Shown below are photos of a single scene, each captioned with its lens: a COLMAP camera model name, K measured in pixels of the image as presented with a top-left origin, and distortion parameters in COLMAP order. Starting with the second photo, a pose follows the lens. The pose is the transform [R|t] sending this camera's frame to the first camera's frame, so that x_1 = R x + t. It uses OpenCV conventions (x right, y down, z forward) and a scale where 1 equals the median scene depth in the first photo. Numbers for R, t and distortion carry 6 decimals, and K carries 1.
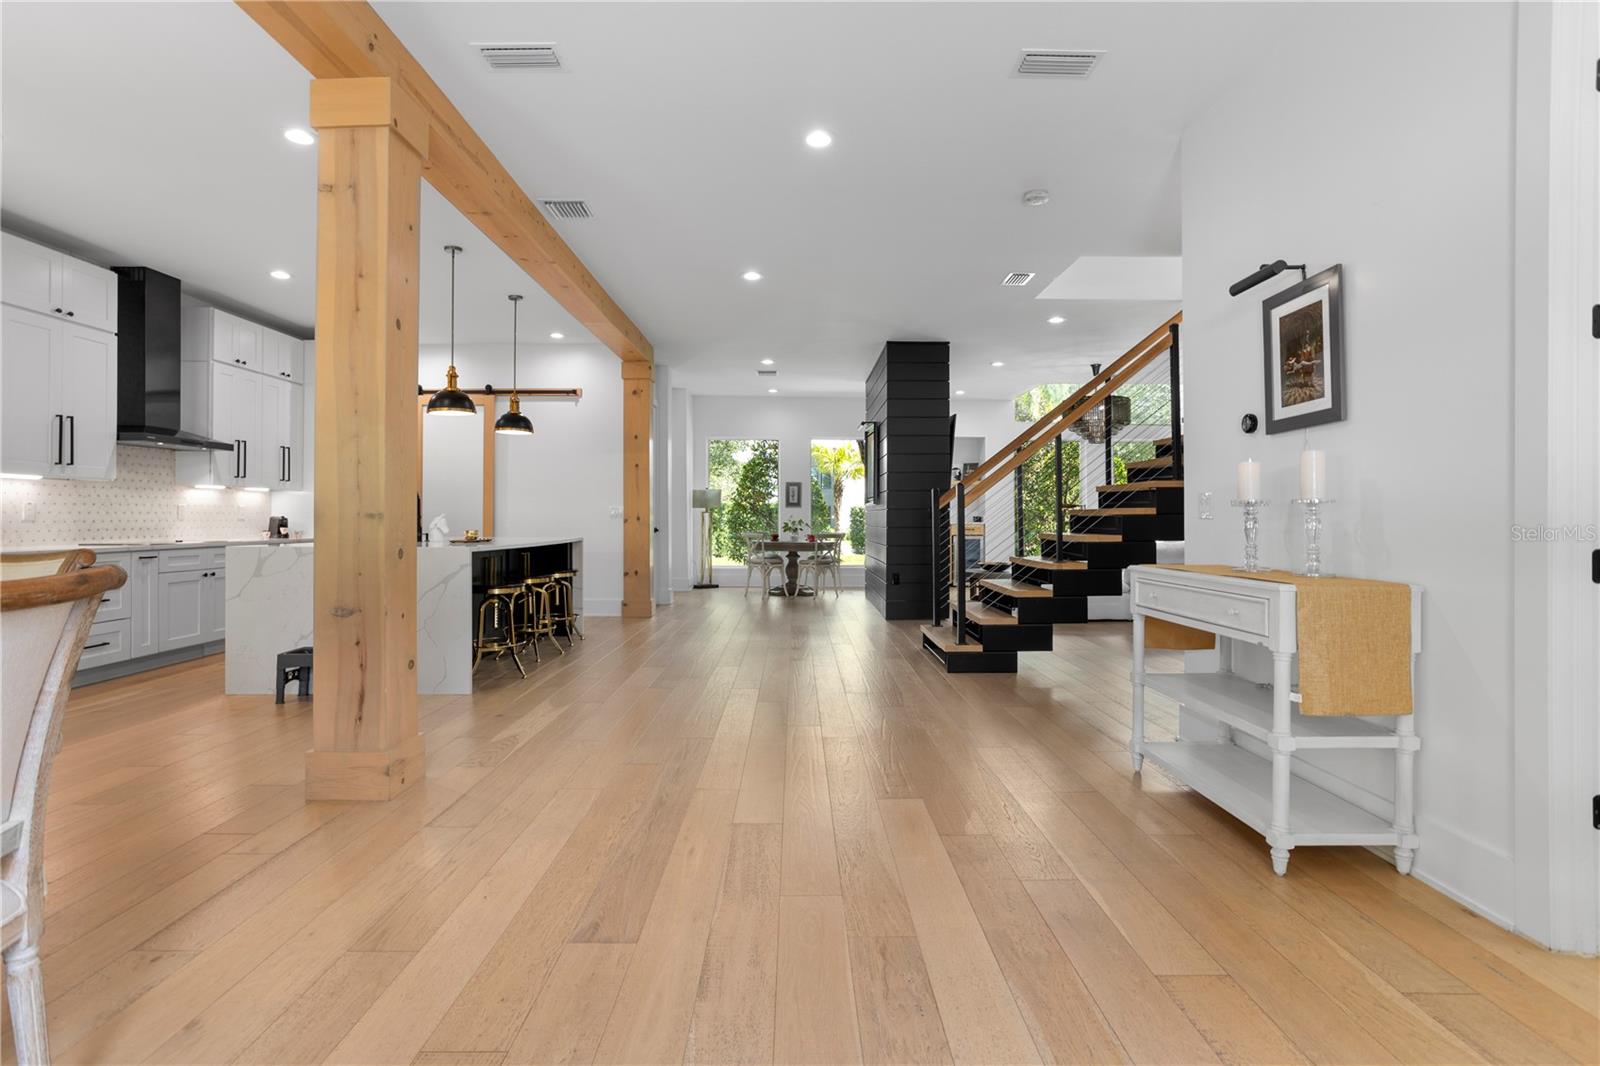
lens RADIAL K [[780.8, 0, 795.3], [0, 780.8, 526.8], [0, 0, 1]] dist [-0.042473, 0.028280]
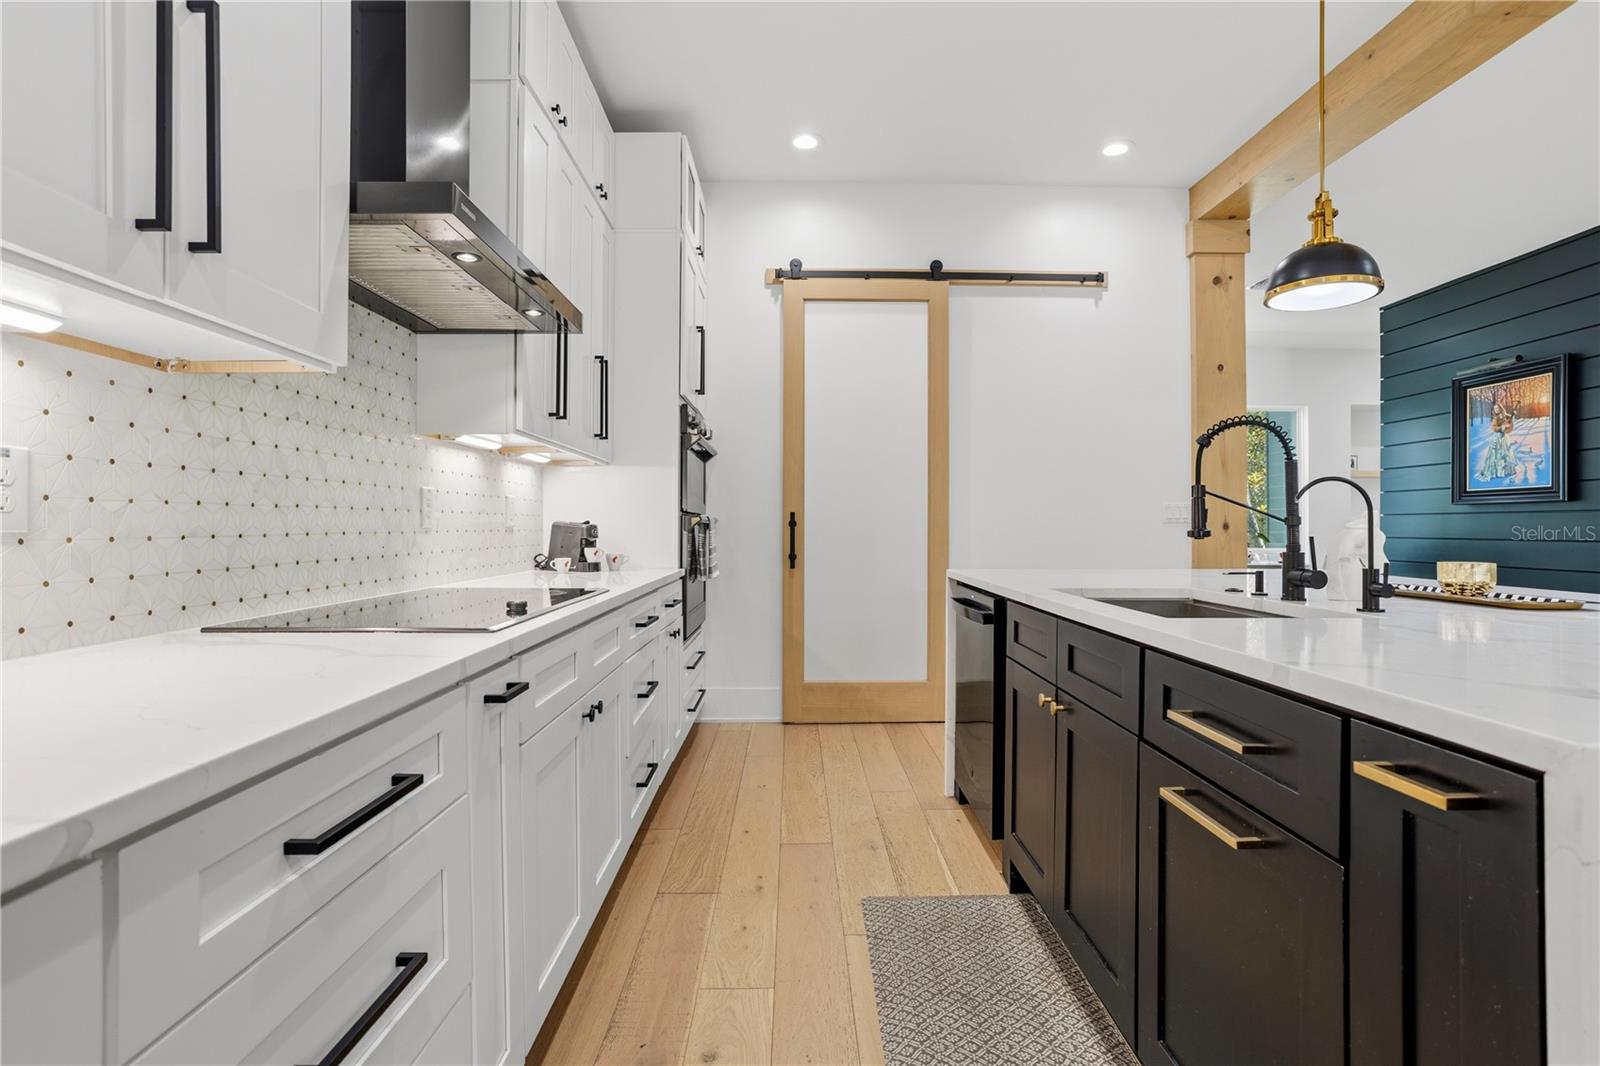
lens RADIAL K [[784.5, 0, 790.1], [0, 784.5, 527.8], [0, 0, 1]] dist [-0.049402, 0.026914]
pose [[0.999984, -0.000874, -0.005645, -0.551597], [0.000816, 0.999946, -0.010370, -0.005363], [0.005653, 0.010365, 0.999930, 0.560881]]
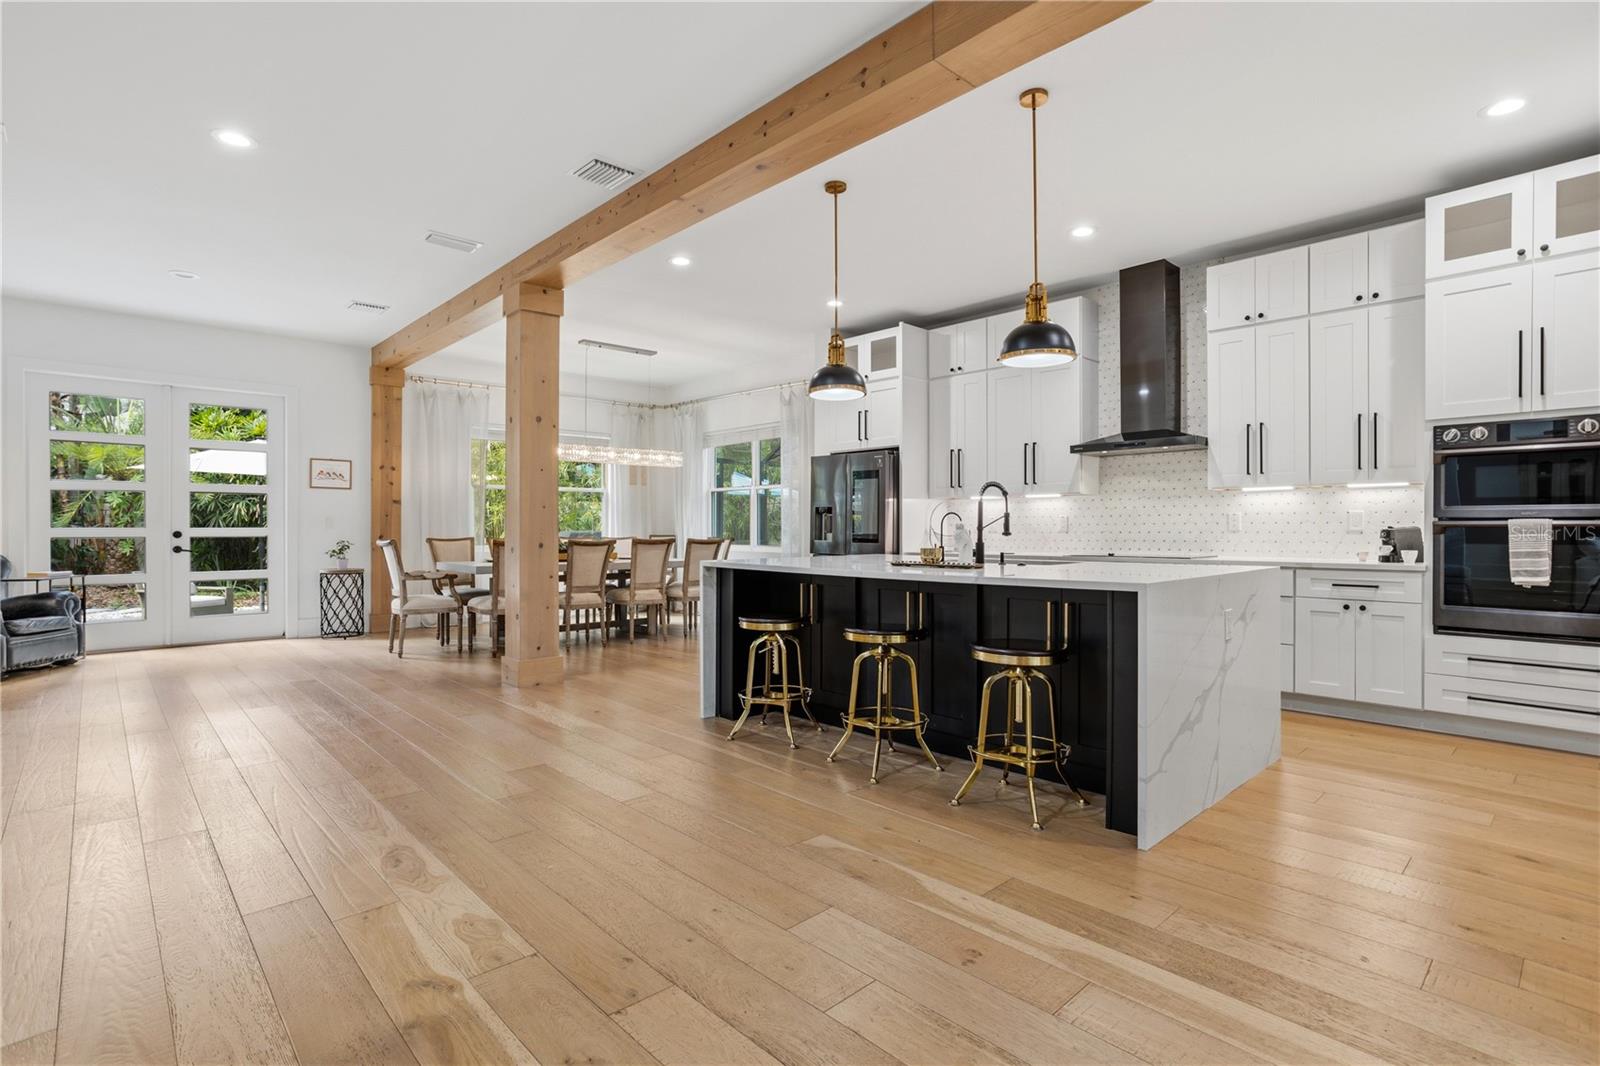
lens RADIAL K [[768.5, 0, 799.6], [0, 768.5, 540.9], [0, 0, 1]] dist [-0.049536, 0.030301]
pose [[-0.731244, 0.010499, -0.682035, 0.080696], [-0.008729, 0.999656, 0.024747, -0.013169], [0.682060, 0.024049, -0.730901, 1.122384]]
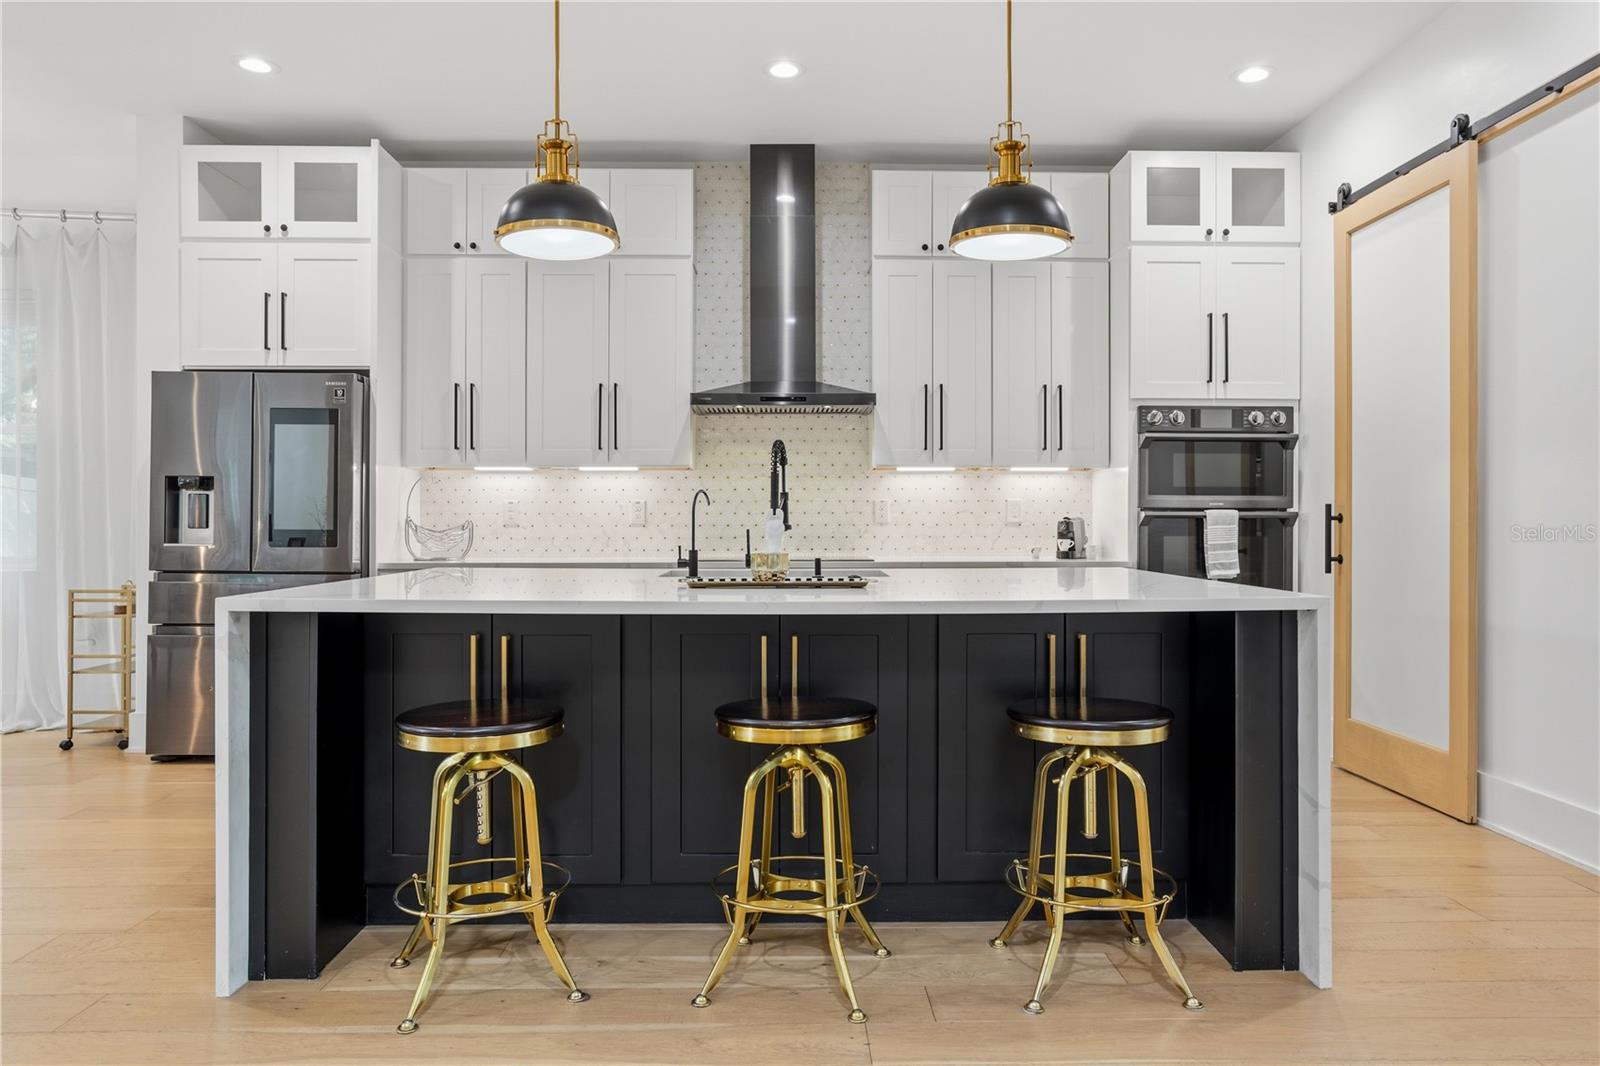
lens RADIAL K [[1052.5, 0, 800.0], [0, 1052.5, 533.0], [0, 0, 1]] dist [0.000738, 0.004967]
pose [[0.015915, 0.009251, -0.999831, 0.055406], [-0.012519, 0.999881, 0.009053, -0.007445], [0.999795, 0.012373, 0.016029, 0.809474]]
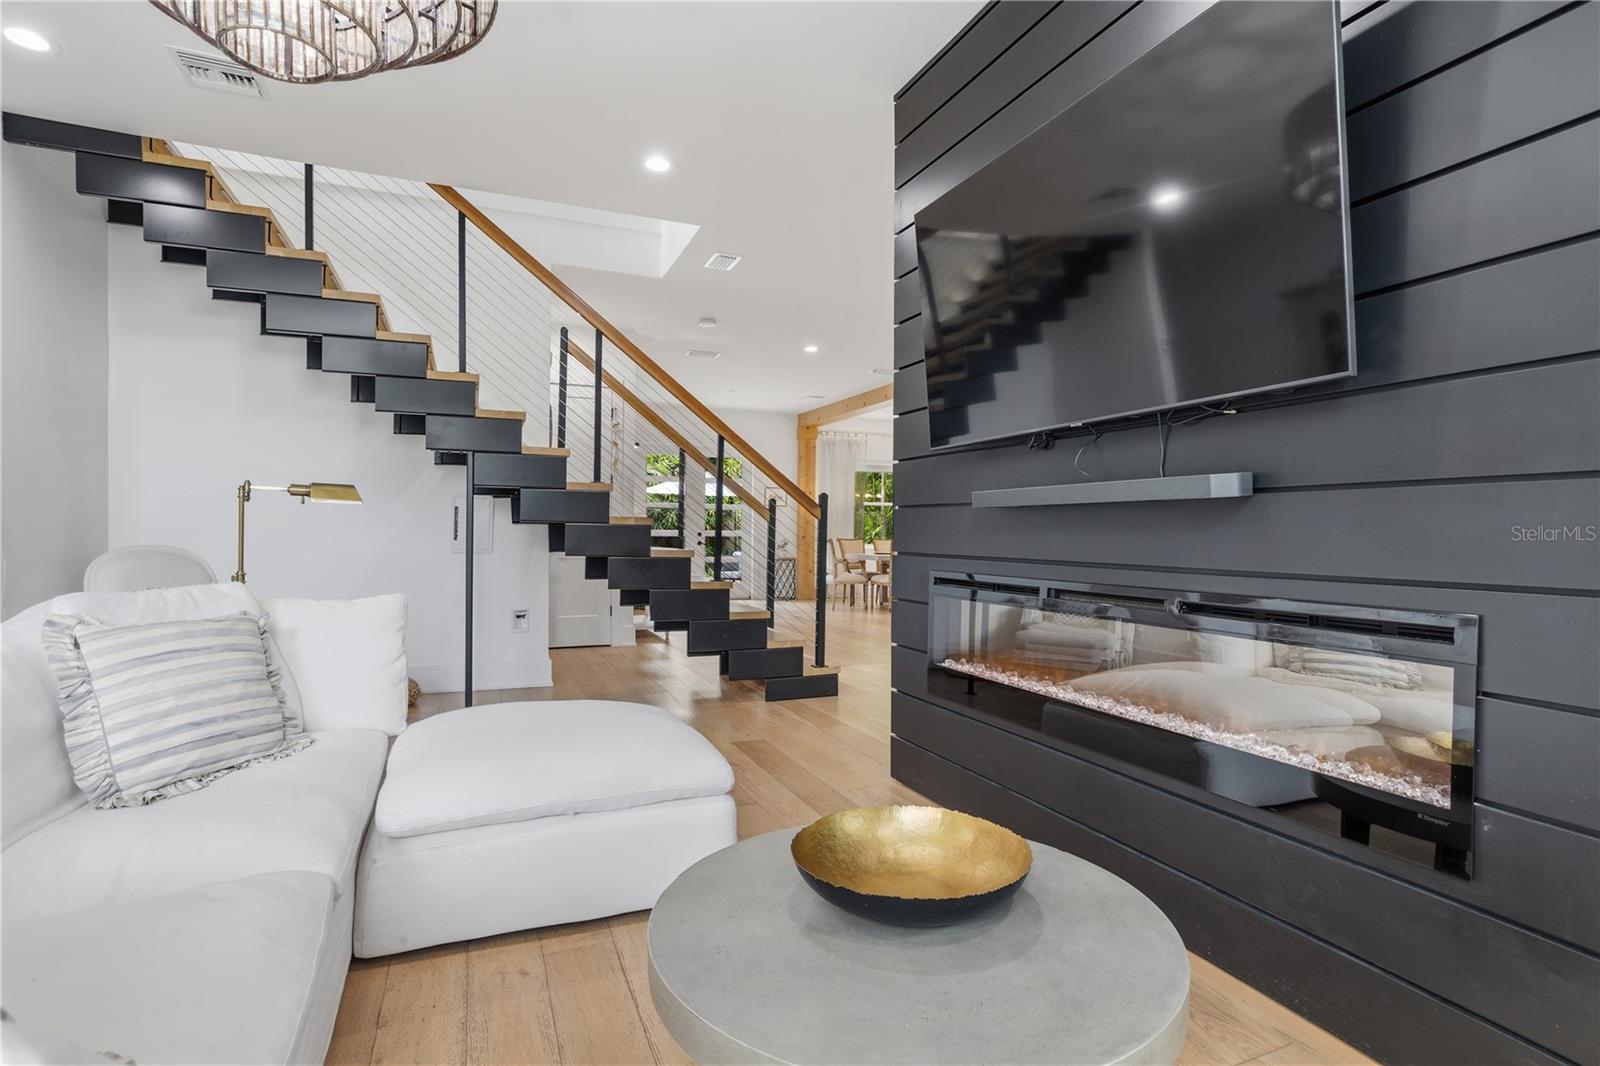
lens RADIAL K [[780.8, 0, 795.3], [0, 780.8, 526.8], [0, 0, 1]] dist [-0.042473, 0.028280]
pose [[-0.924285, -0.010328, -0.381562, 0.439863], [-0.012627, 0.999914, 0.003522, -0.015316], [0.381493, 0.008073, -0.924336, 1.493988]]
